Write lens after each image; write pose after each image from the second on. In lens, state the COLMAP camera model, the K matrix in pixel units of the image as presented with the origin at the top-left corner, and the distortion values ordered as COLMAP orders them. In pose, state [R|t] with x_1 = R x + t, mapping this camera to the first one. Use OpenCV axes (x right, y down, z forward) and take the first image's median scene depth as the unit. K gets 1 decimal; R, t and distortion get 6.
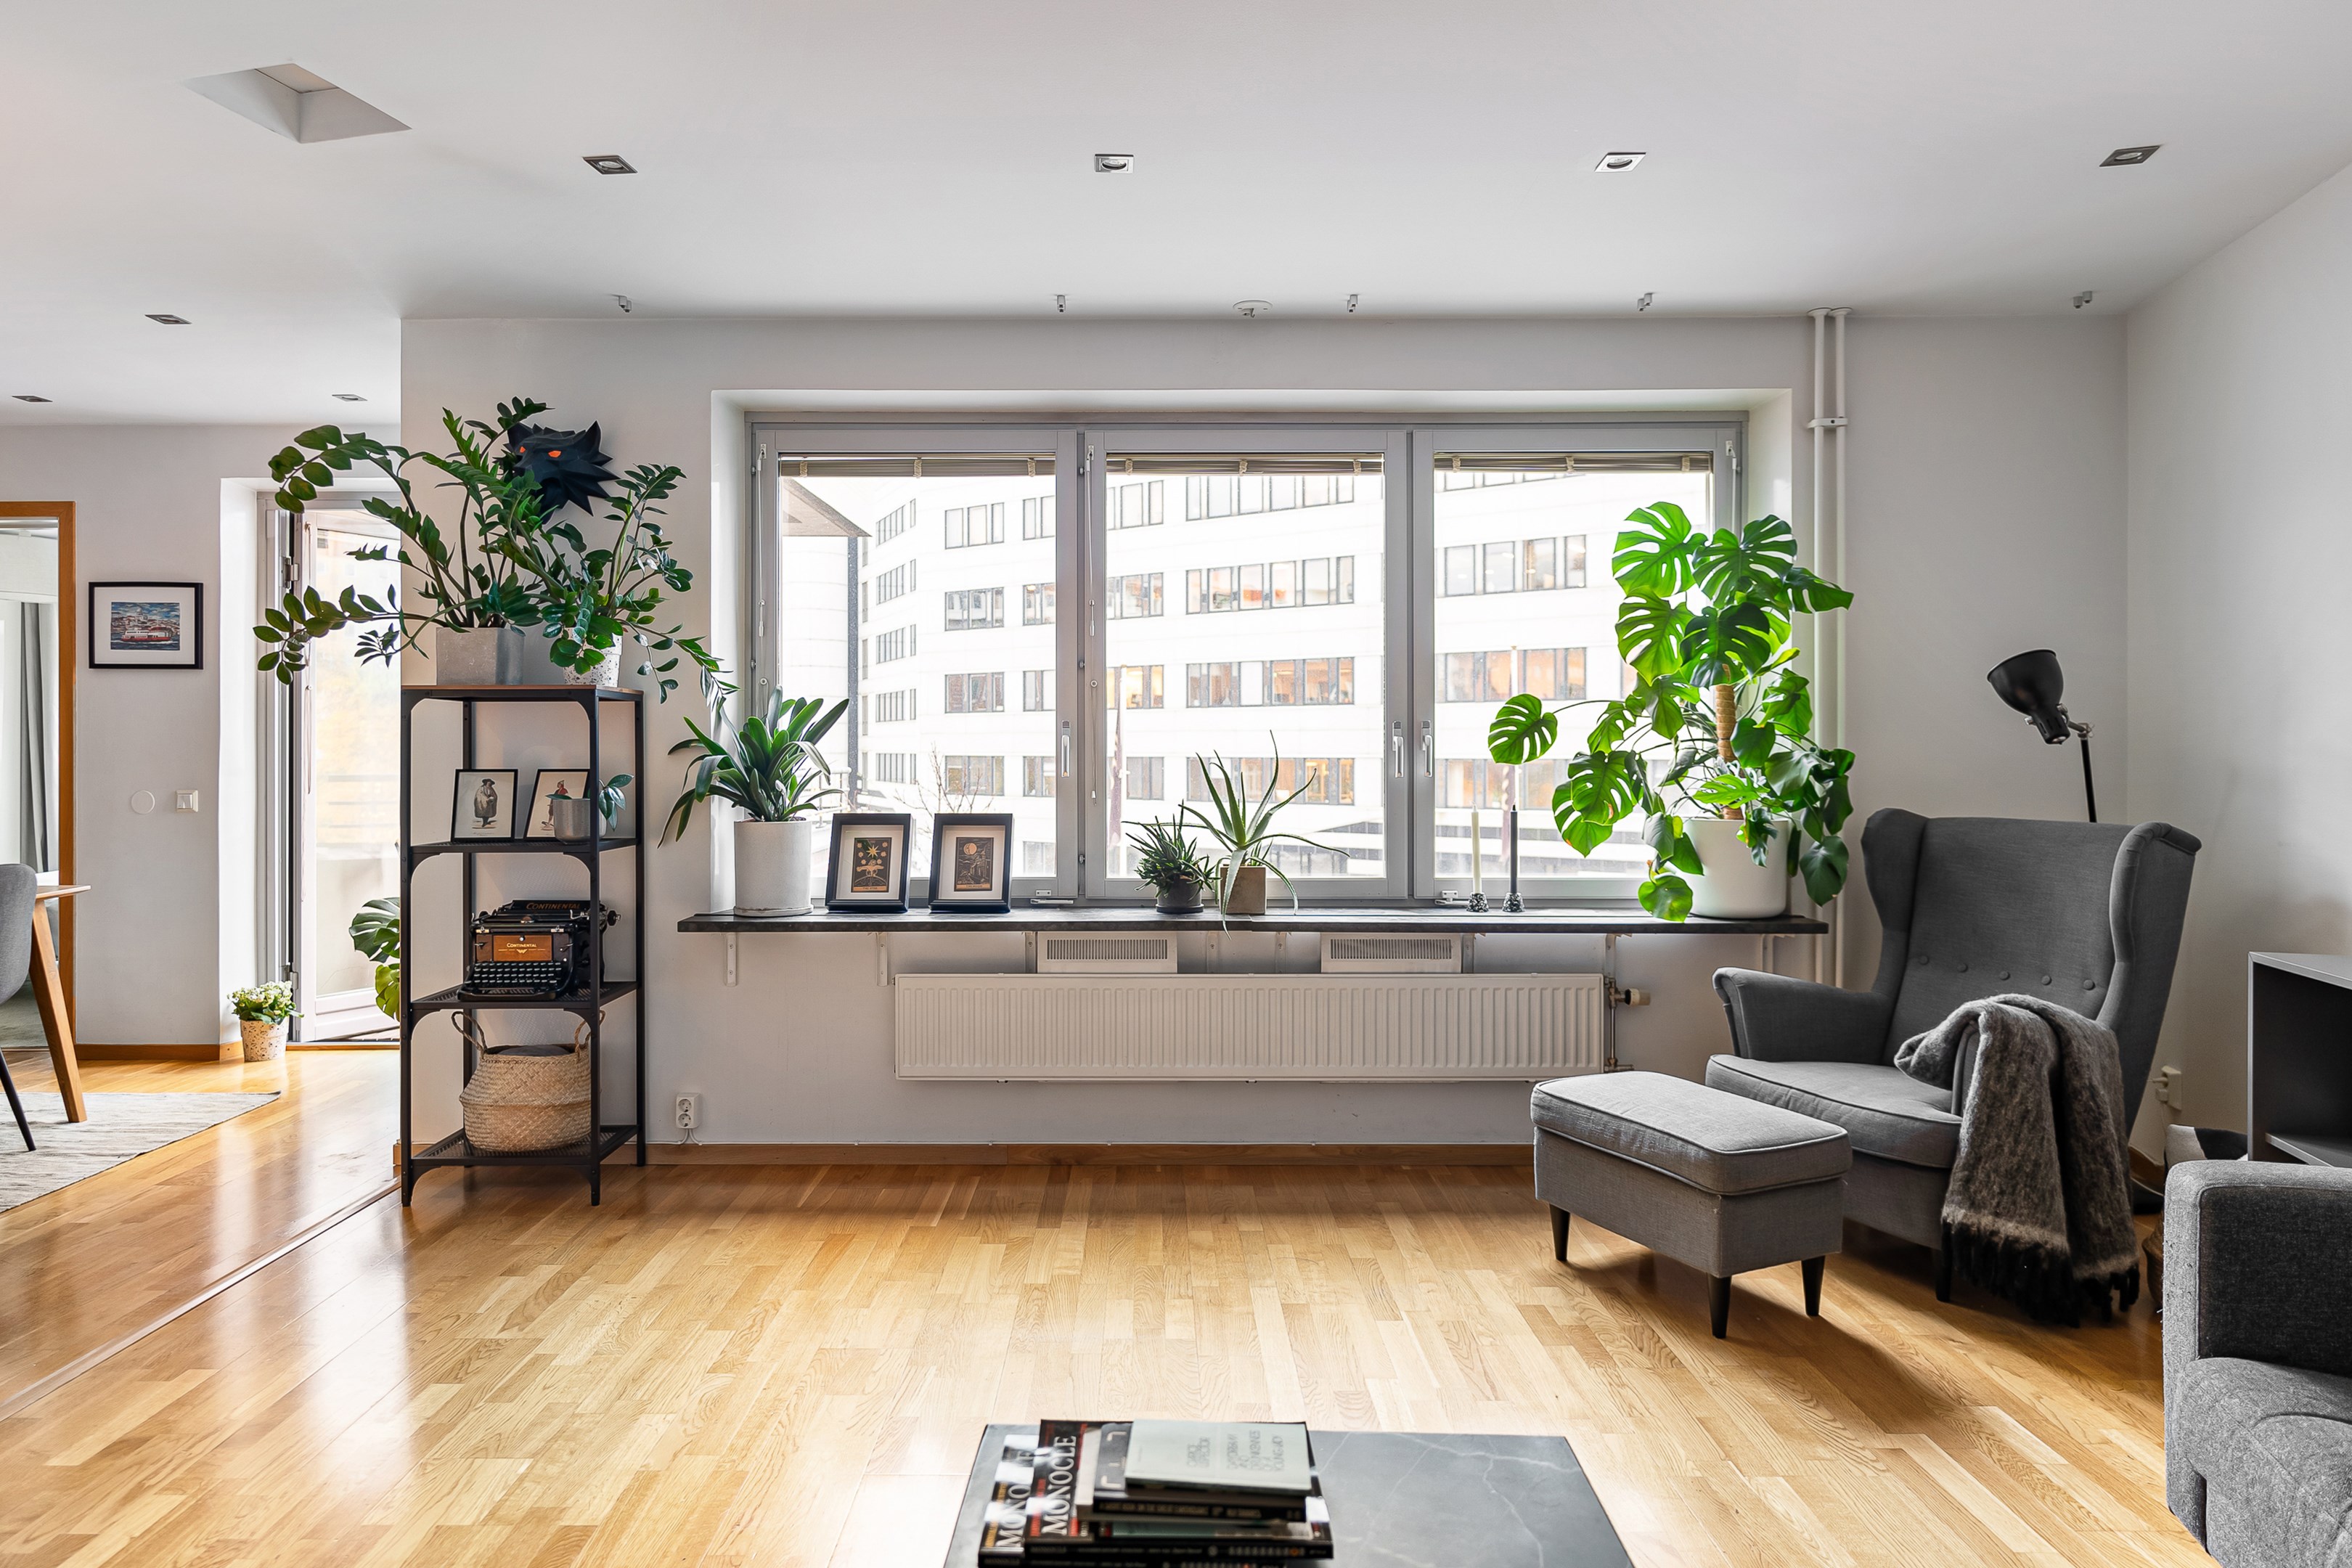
lens RADIAL K [[1331.6, 0, 1077.8], [0, 1331.6, 745.1], [0, 0, 1]] dist [-0.005184, 0.001214]
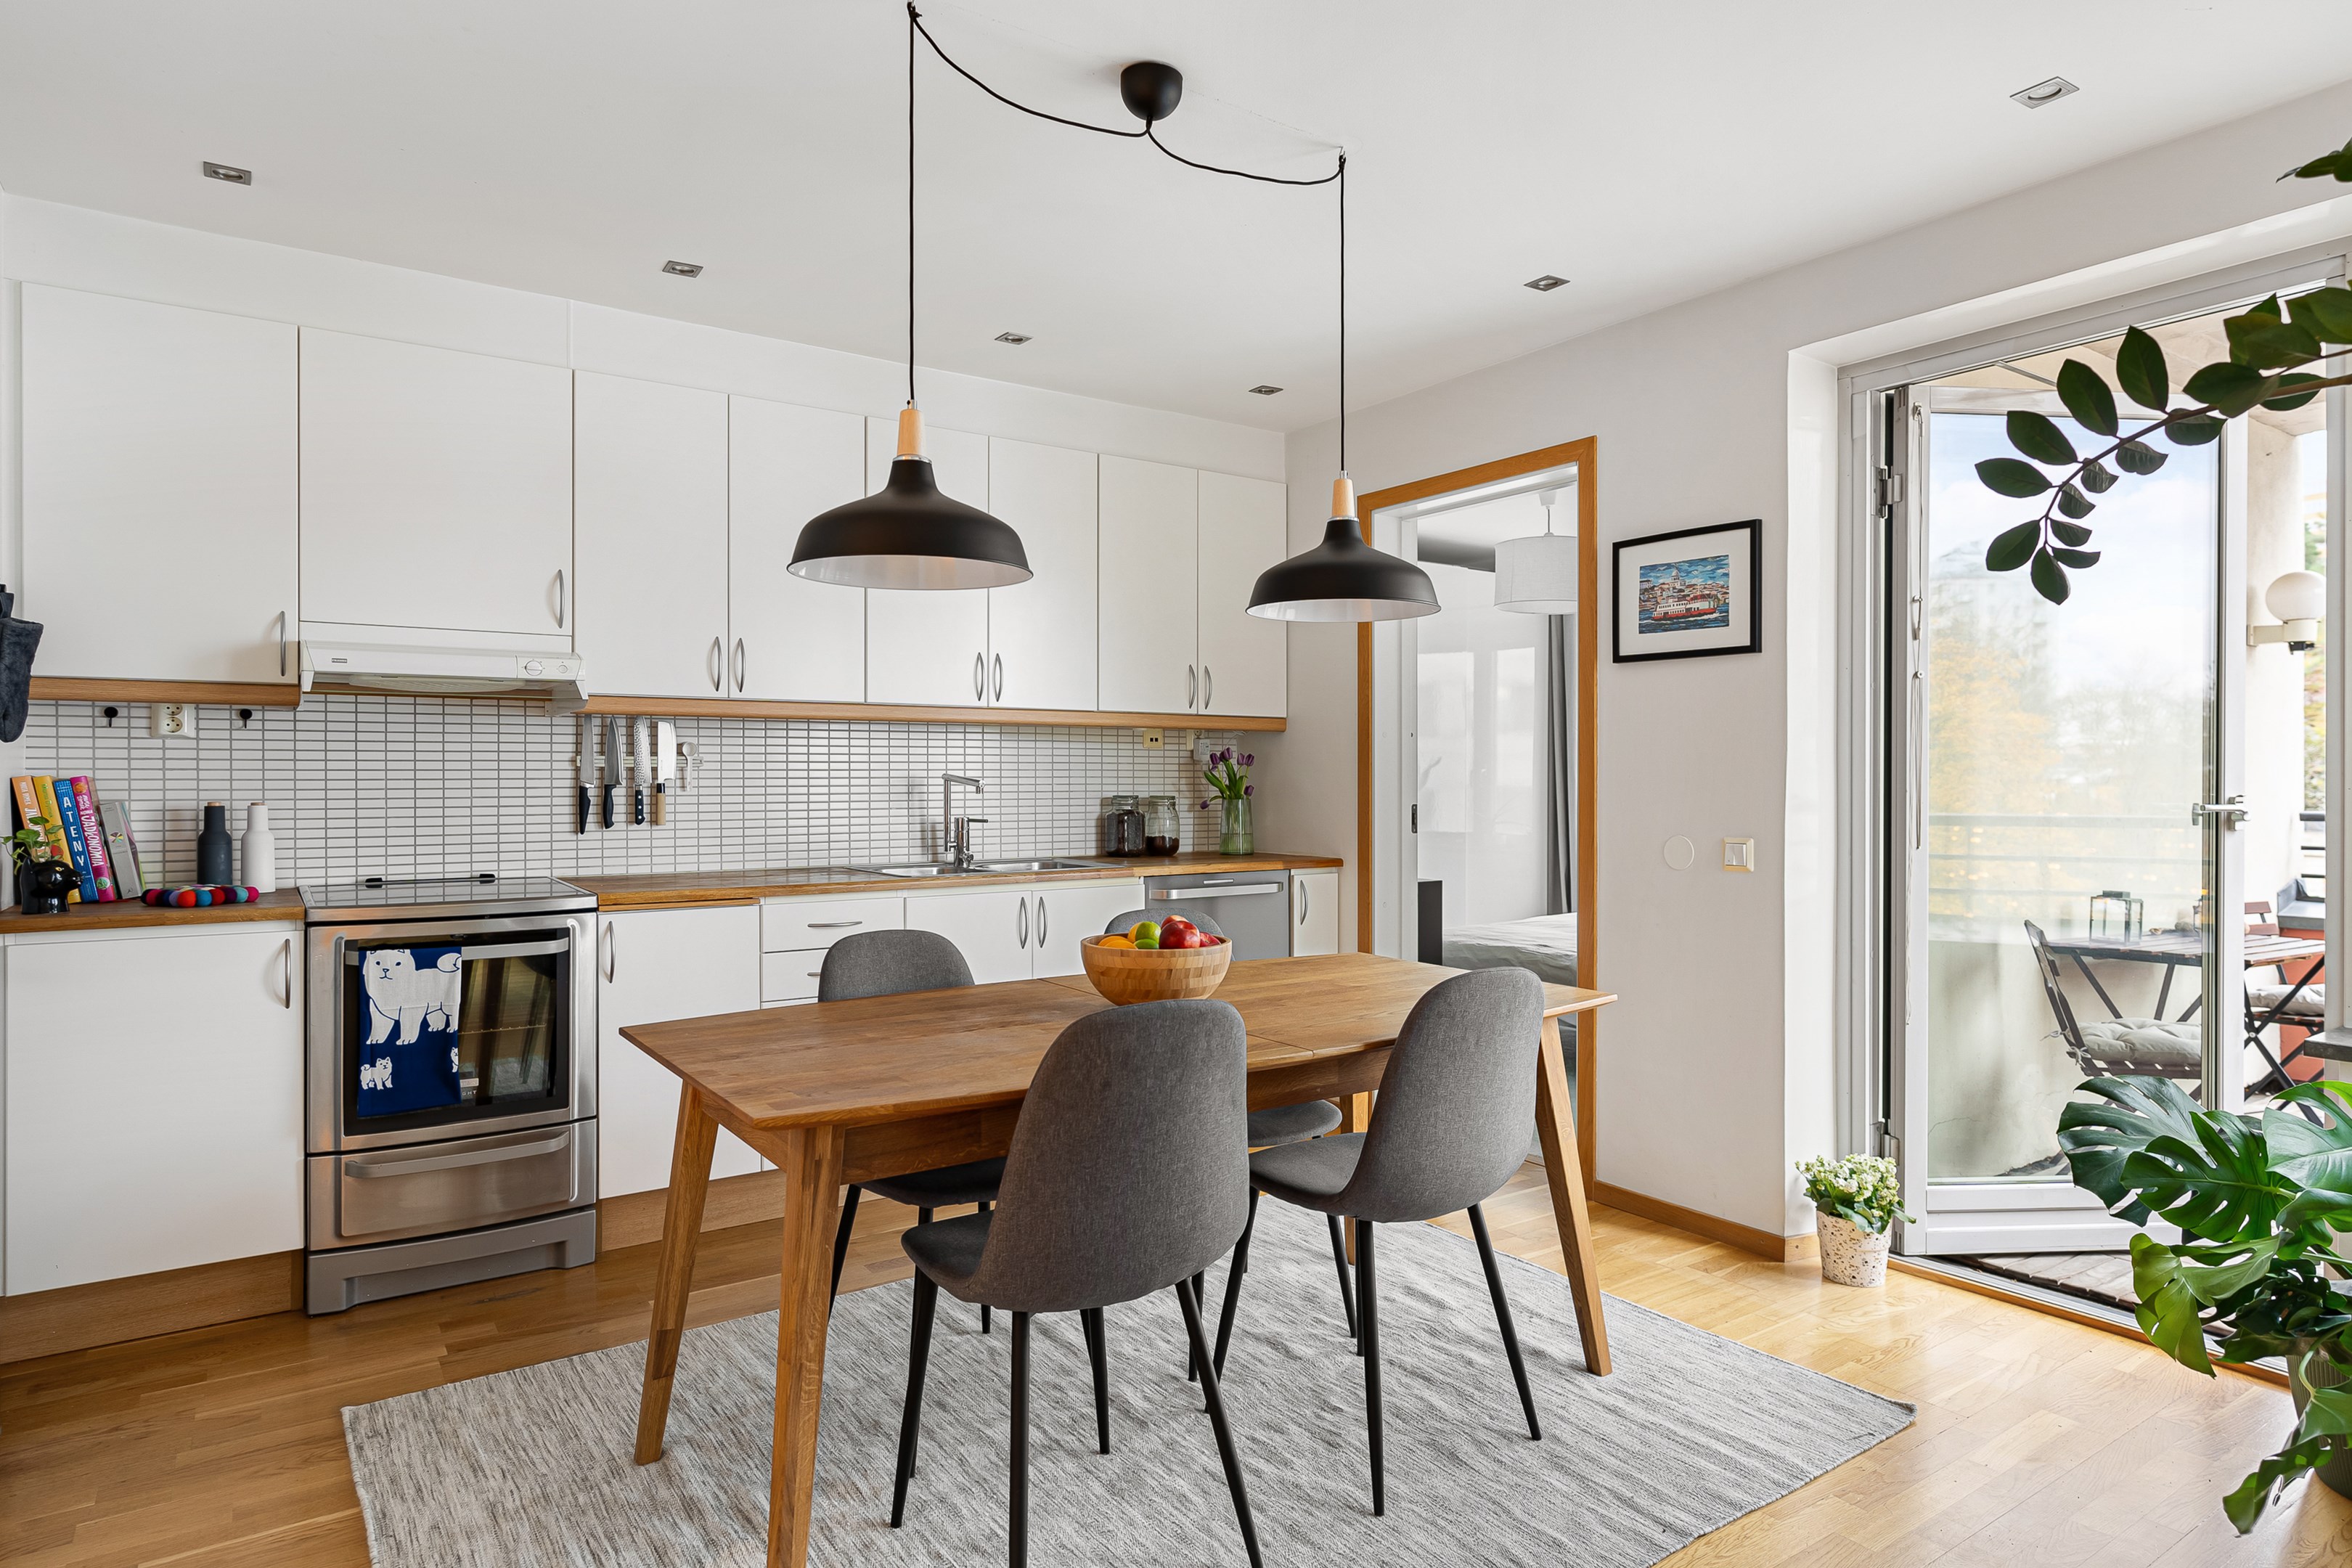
lens RADIAL K [[1331.6, 0, 1200.2], [0, 1331.6, 783.6], [0, 0, 1]] dist [-0.005184, 0.001214]
pose [[0.593321, 0.004728, -0.804952, -0.299576], [0.001130, 0.999977, 0.006707, 0.002201], [0.804965, -0.004889, 0.593302, 0.396073]]
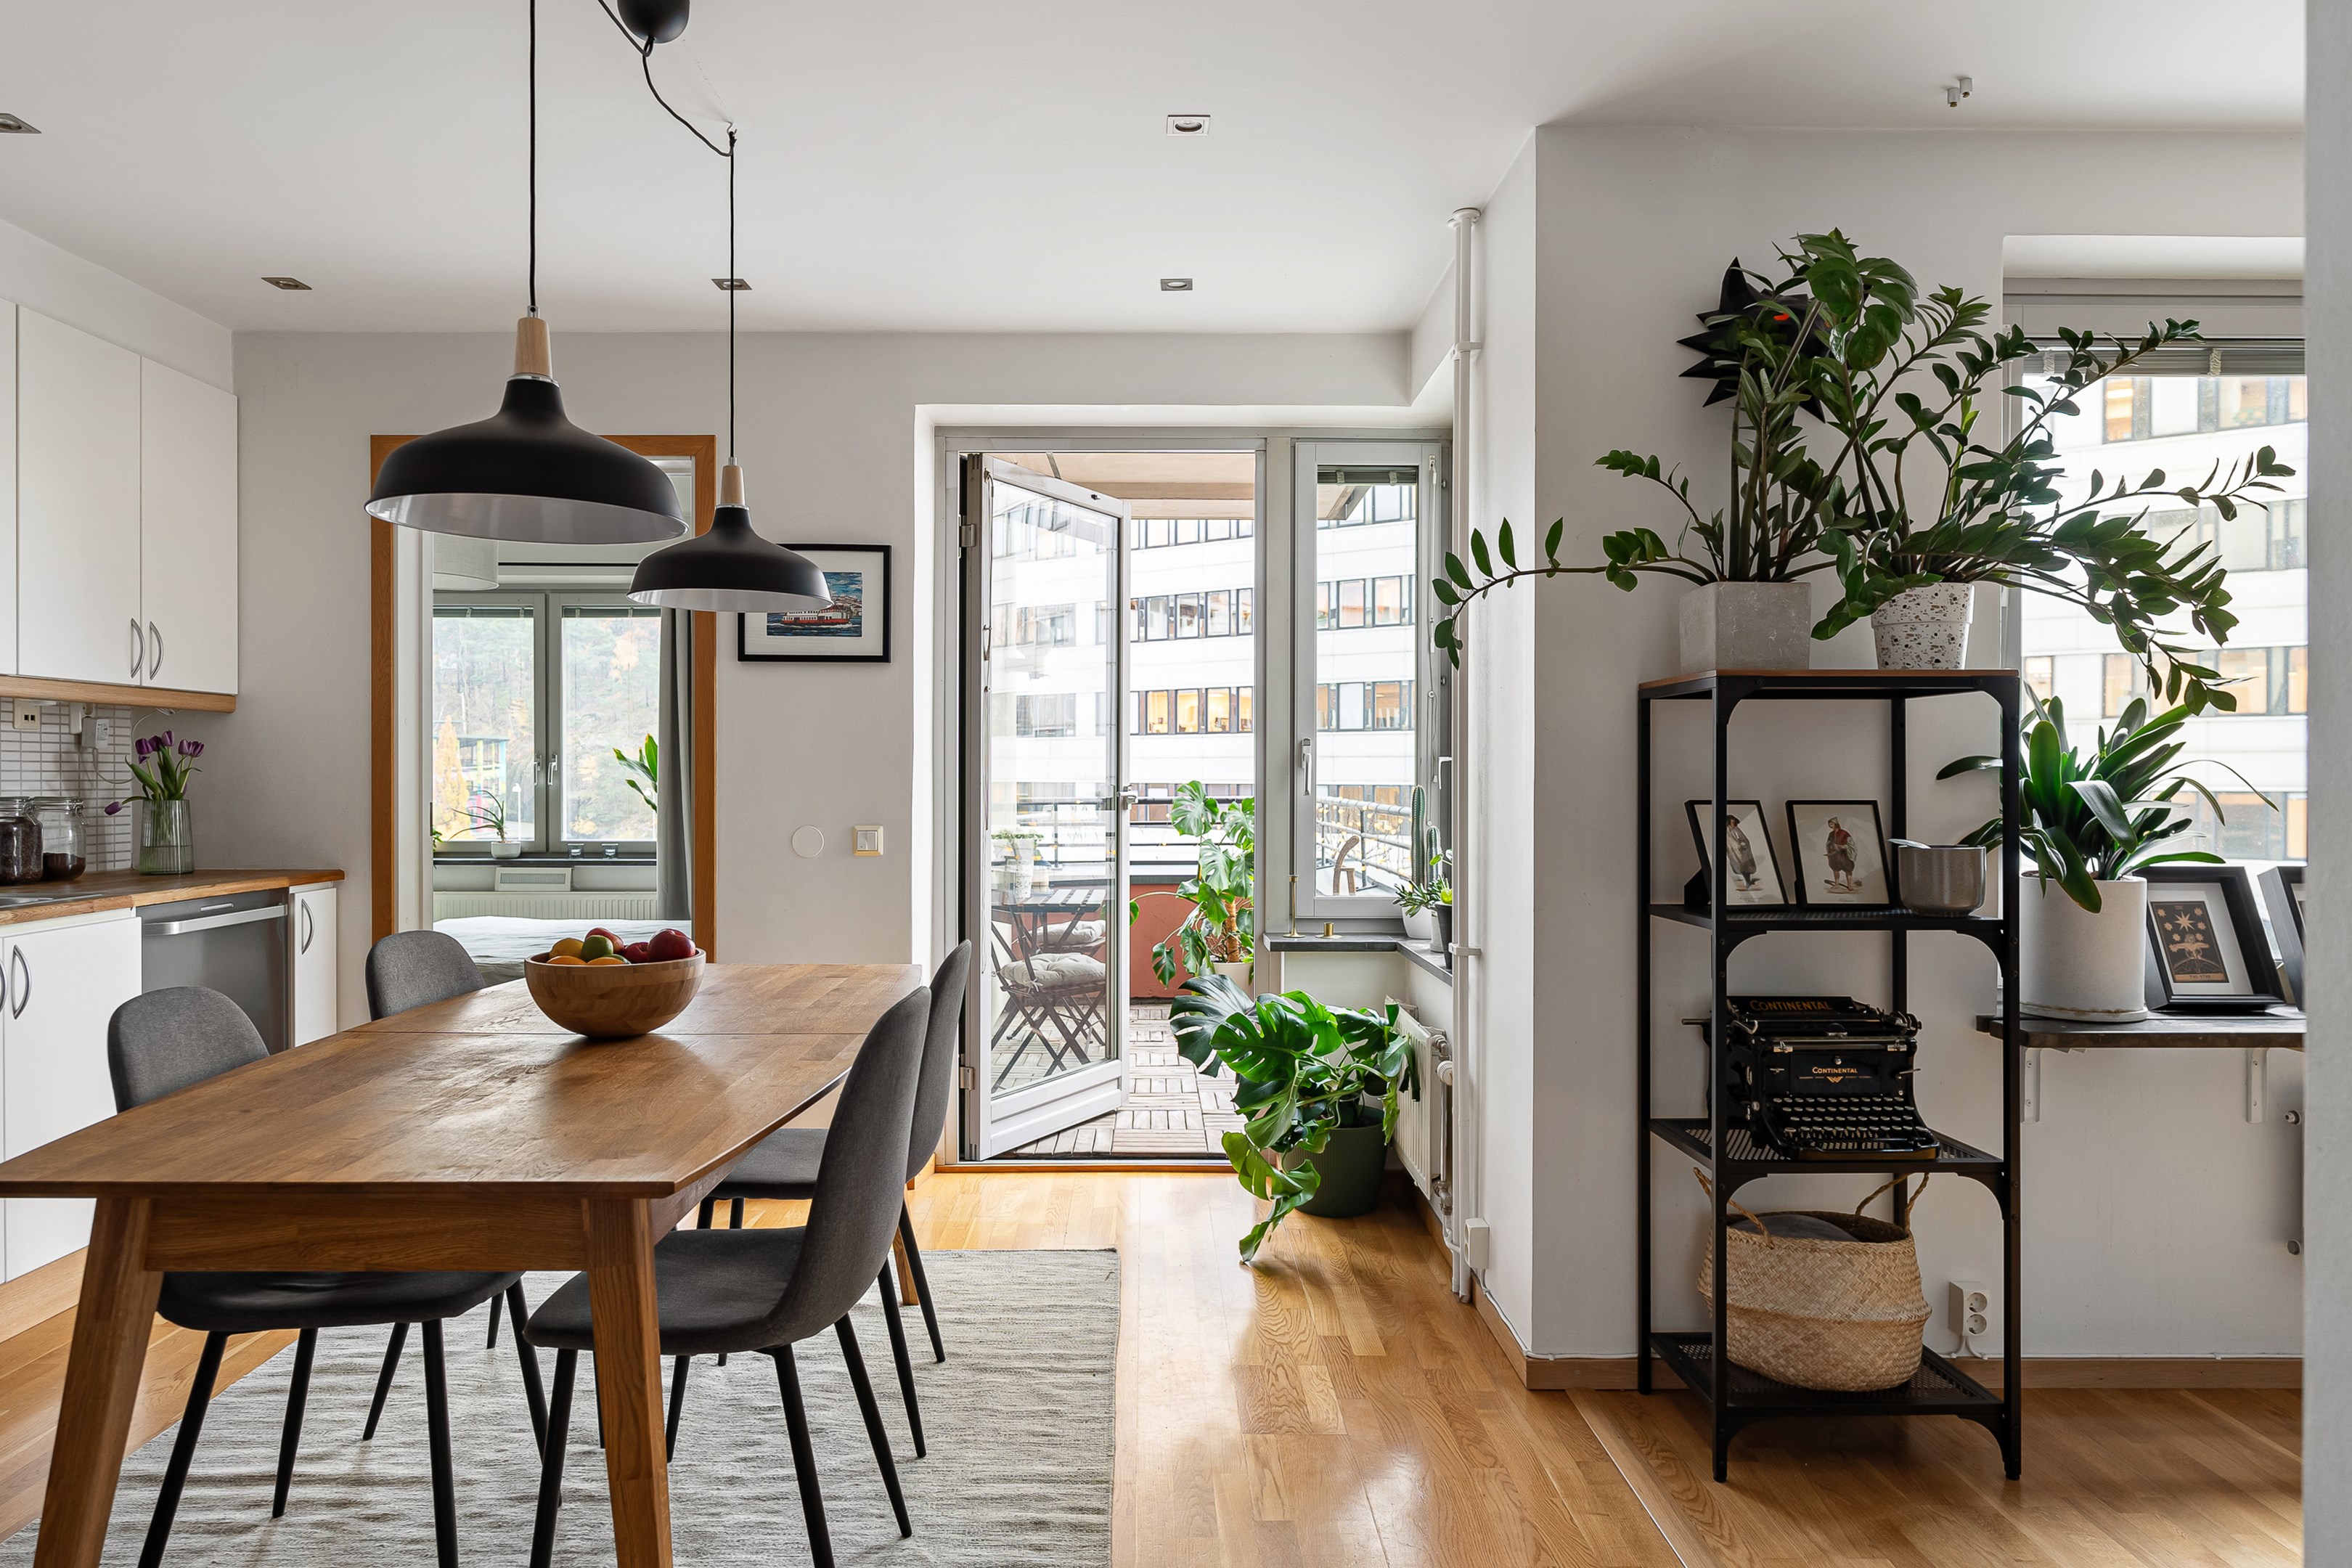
lens RADIAL K [[1382.5, 0, 1163.6], [0, 1382.5, 782.0], [0, 0, 1]] dist [0.023713, -0.000418]
pose [[0.999711, 0.001555, 0.023979, -0.526178], [-0.001805, 0.999944, 0.010409, 0.001323], [-0.023962, -0.010450, 0.999658, 0.222688]]
